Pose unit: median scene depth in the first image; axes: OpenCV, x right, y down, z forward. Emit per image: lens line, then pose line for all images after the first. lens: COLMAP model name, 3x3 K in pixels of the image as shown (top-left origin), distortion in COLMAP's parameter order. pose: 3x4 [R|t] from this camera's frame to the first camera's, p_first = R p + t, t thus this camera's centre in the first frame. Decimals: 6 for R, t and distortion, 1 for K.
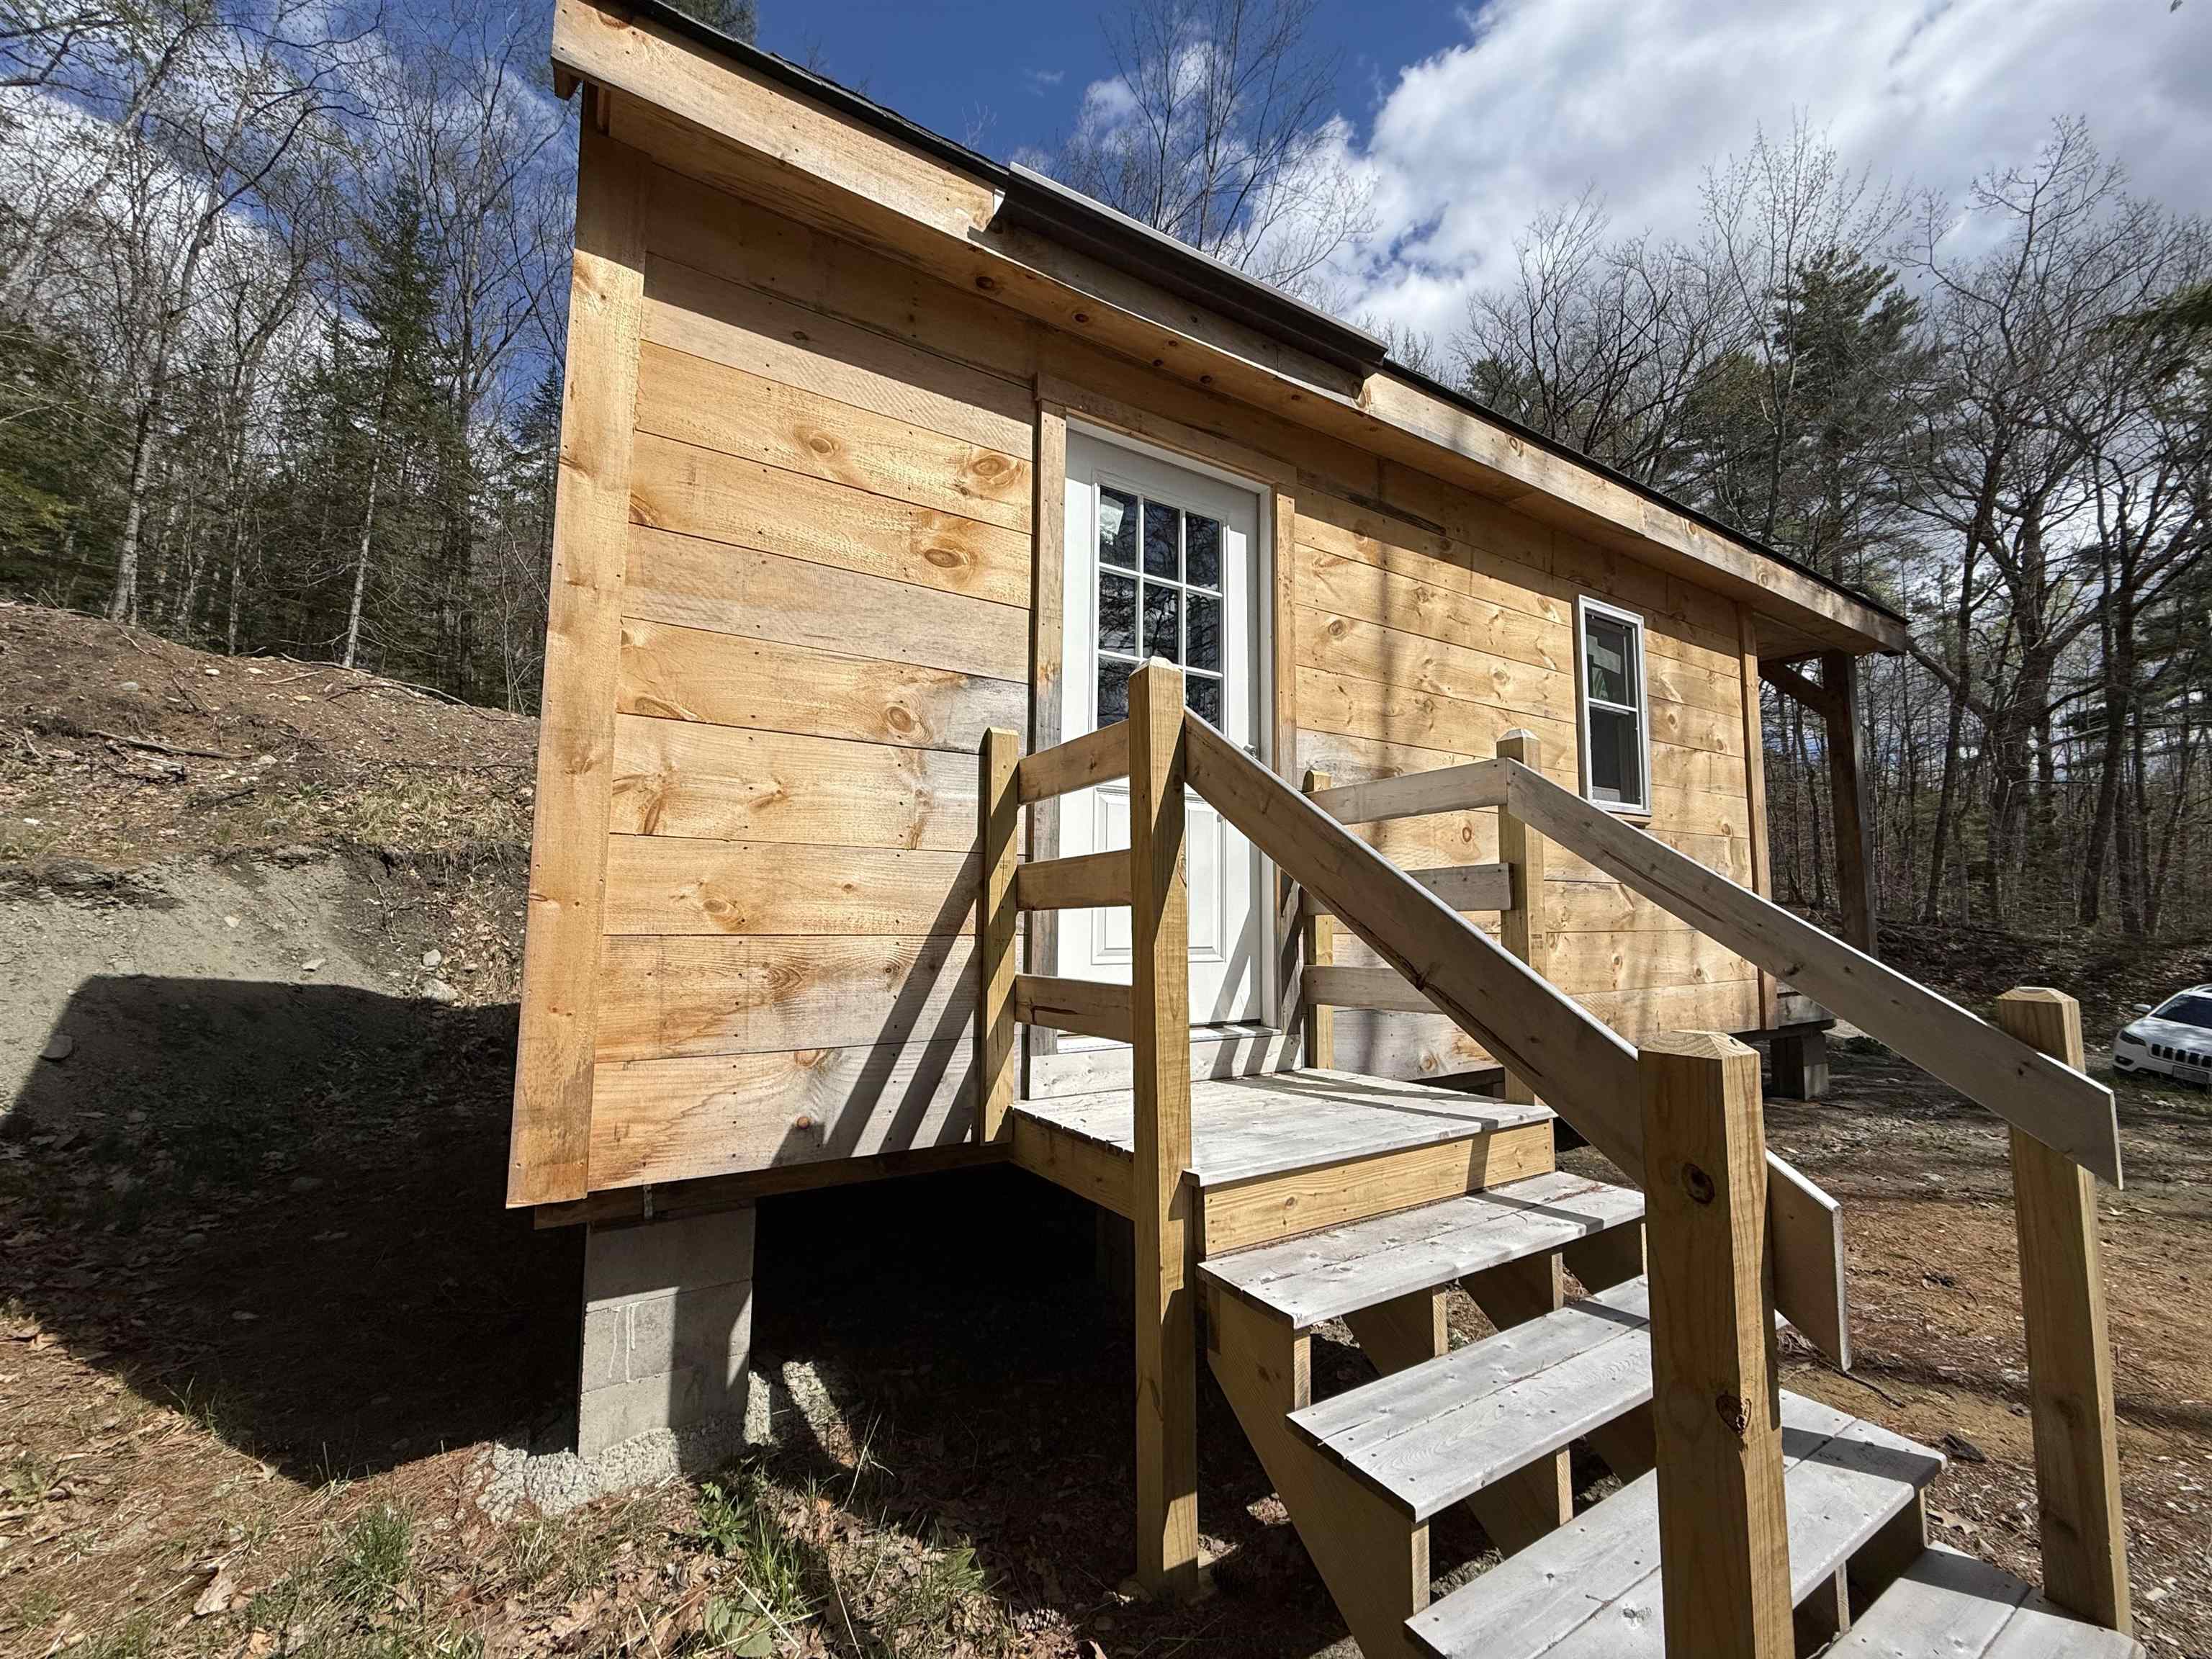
lens RADIAL K [[895.4, 0, 1106.0], [0, 895.4, 829.5], [0, 0, 1]] dist [-0.001519, -0.000115]
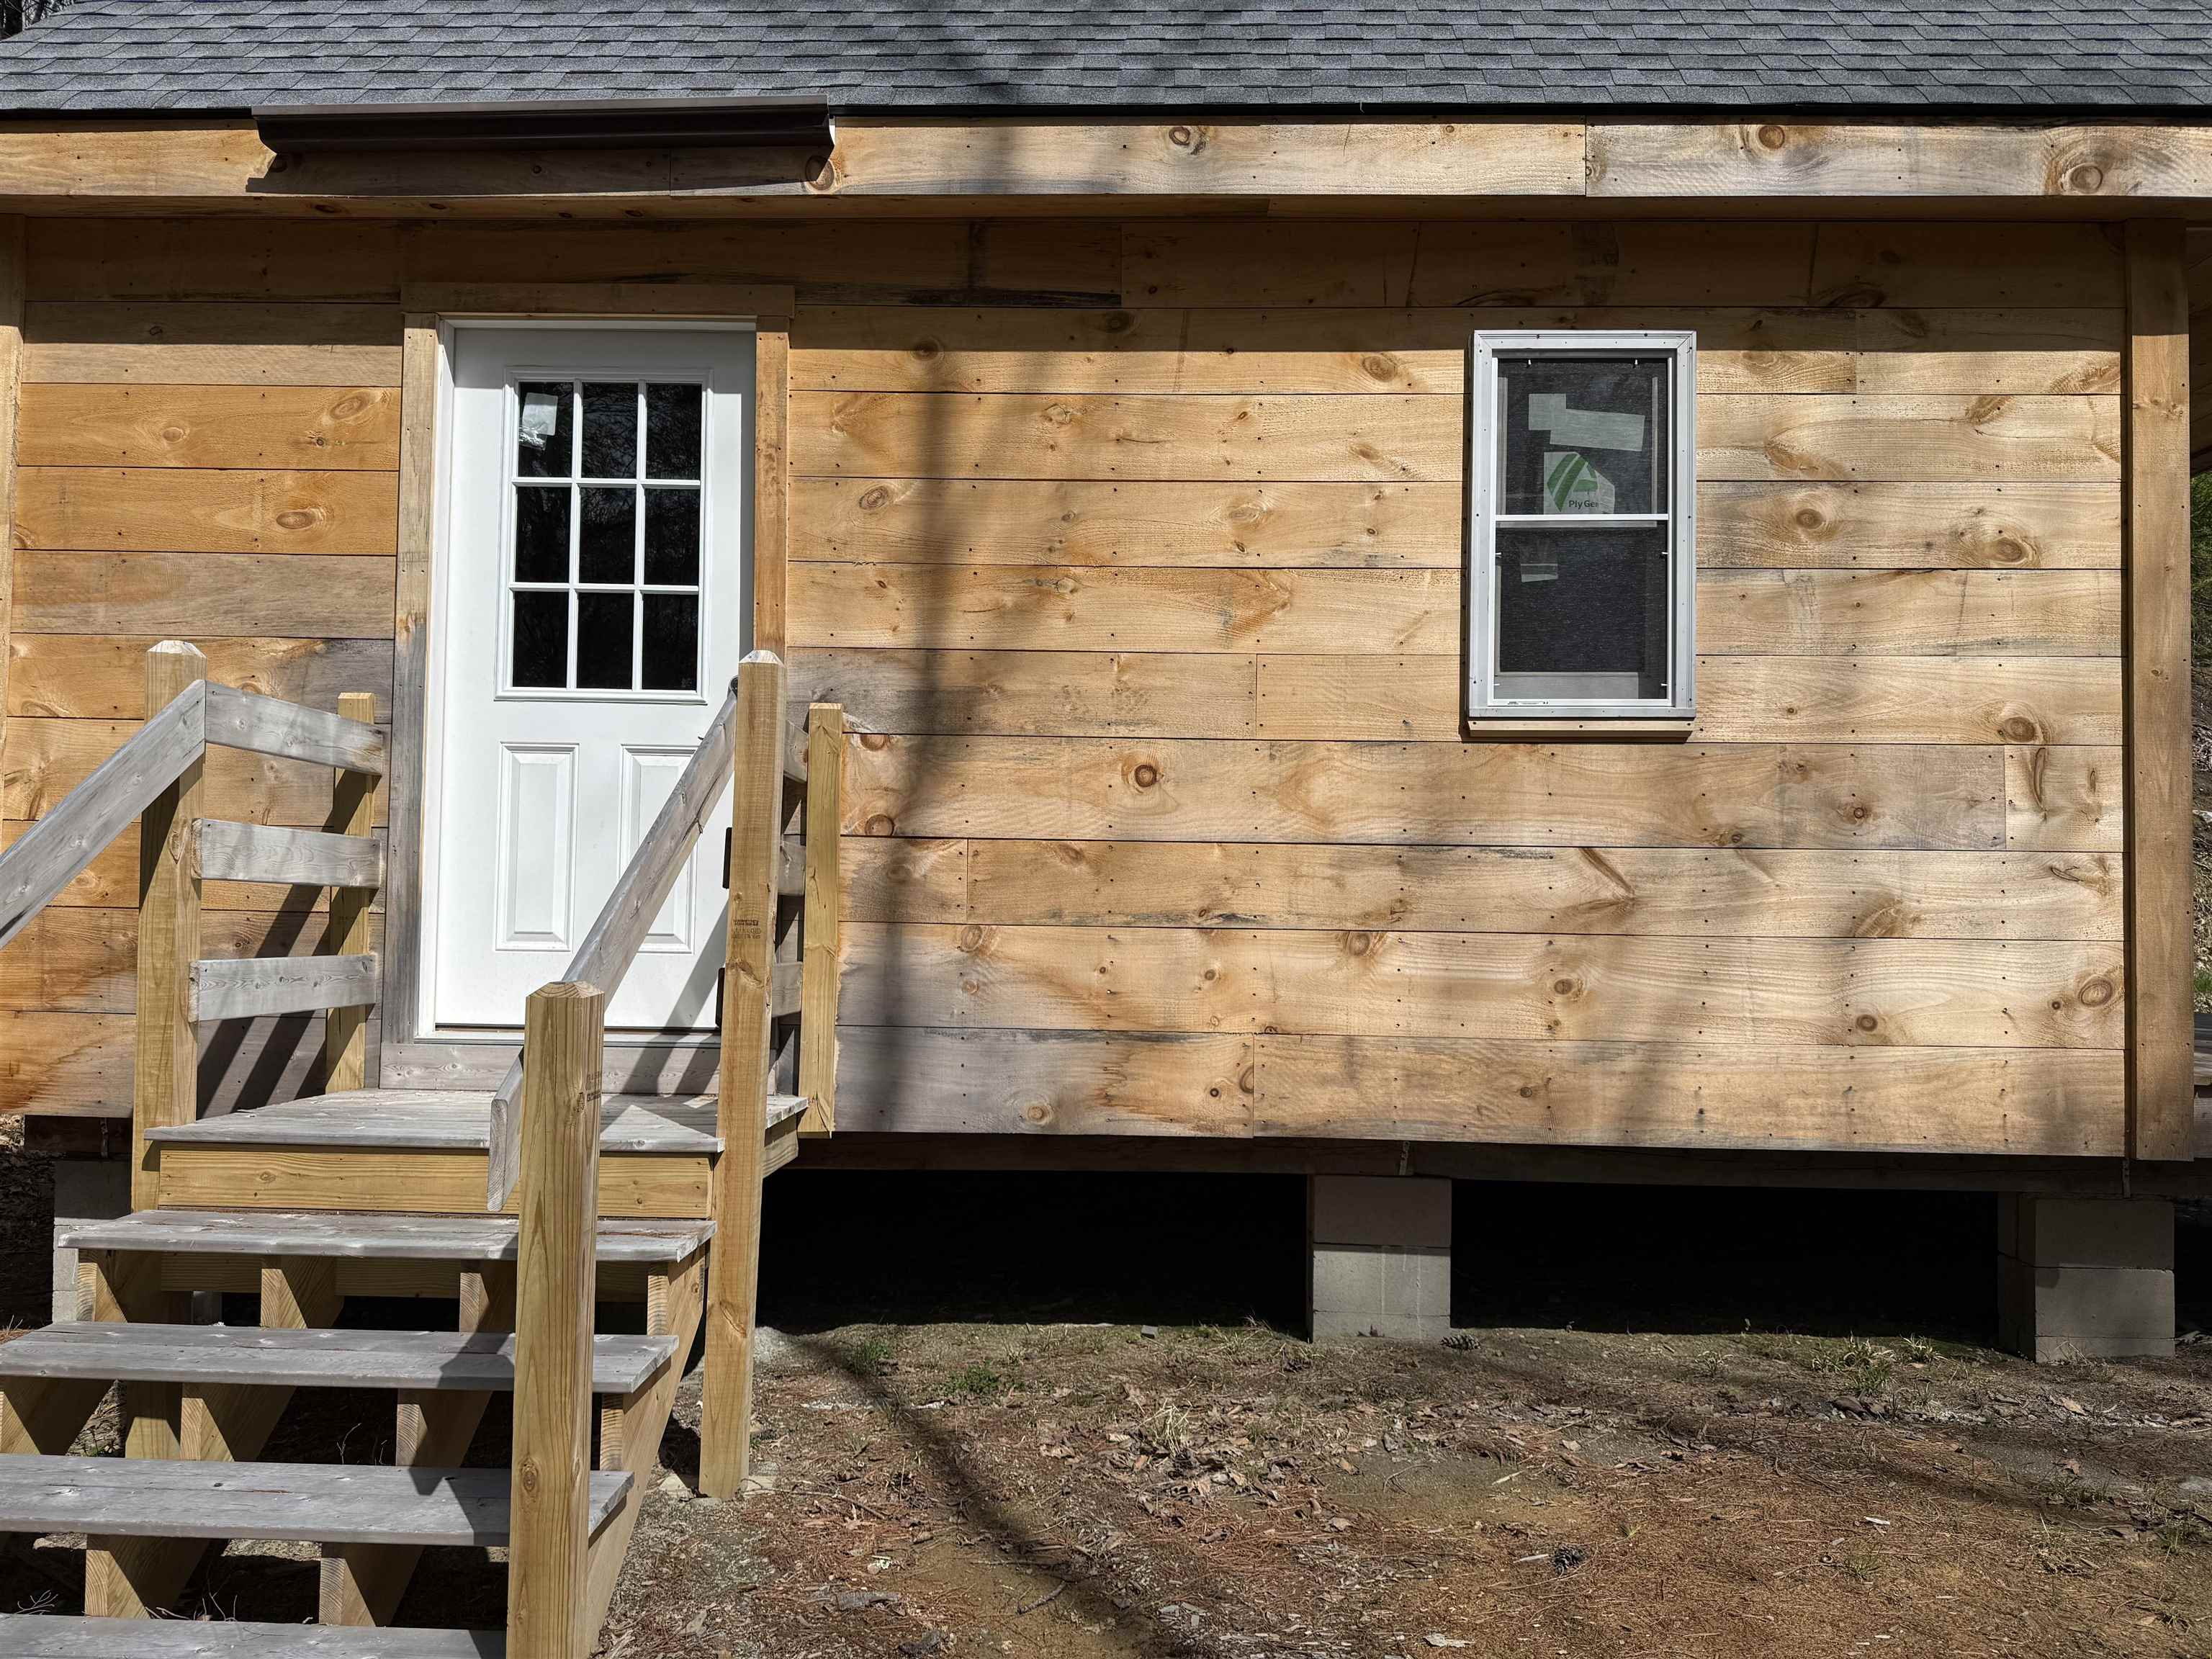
lens RADIAL K [[1578.5, 0, 1097.9], [0, 1578.5, 842.3], [0, 0, 1]] dist [0.080732, -0.111258]
pose [[0.826293, -0.012201, -0.563108, 1.306618], [0.043096, 0.998204, 0.041610, 0.006120], [0.561589, -0.058650, 0.825335, 0.044980]]
